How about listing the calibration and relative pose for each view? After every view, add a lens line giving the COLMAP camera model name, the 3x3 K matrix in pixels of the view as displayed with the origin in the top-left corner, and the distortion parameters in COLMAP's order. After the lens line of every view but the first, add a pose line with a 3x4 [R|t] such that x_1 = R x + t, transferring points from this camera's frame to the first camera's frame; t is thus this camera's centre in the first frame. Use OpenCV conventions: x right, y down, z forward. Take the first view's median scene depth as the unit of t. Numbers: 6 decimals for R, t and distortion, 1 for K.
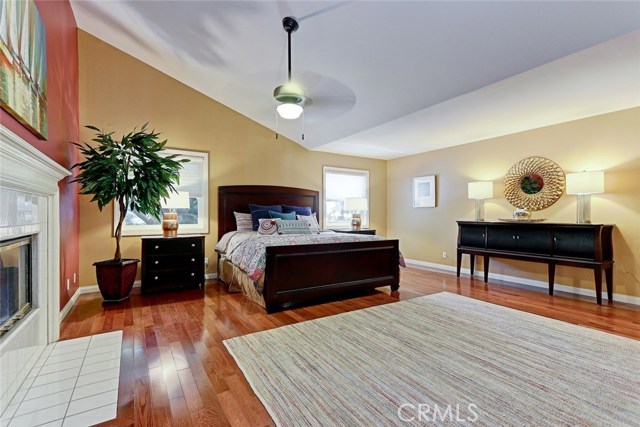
lens RADIAL K [[291.2, 0, 316.4], [0, 291.2, 213.3], [0, 0, 1]] dist [0.014139, -0.001416]
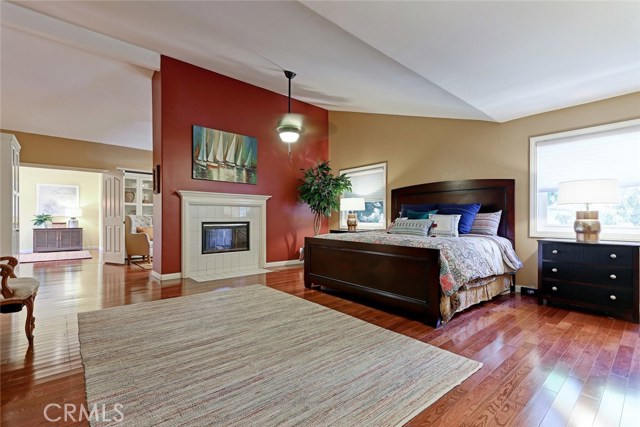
lens RADIAL K [[291.2, 0, 317.1], [0, 291.2, 217.2], [0, 0, 1]] dist [0.014139, -0.001416]
pose [[0.145041, 0.002496, -0.989423, 1.004799], [0.009402, 0.999948, 0.003901, 0.011420], [0.989381, -0.009869, 0.145010, 0.722601]]
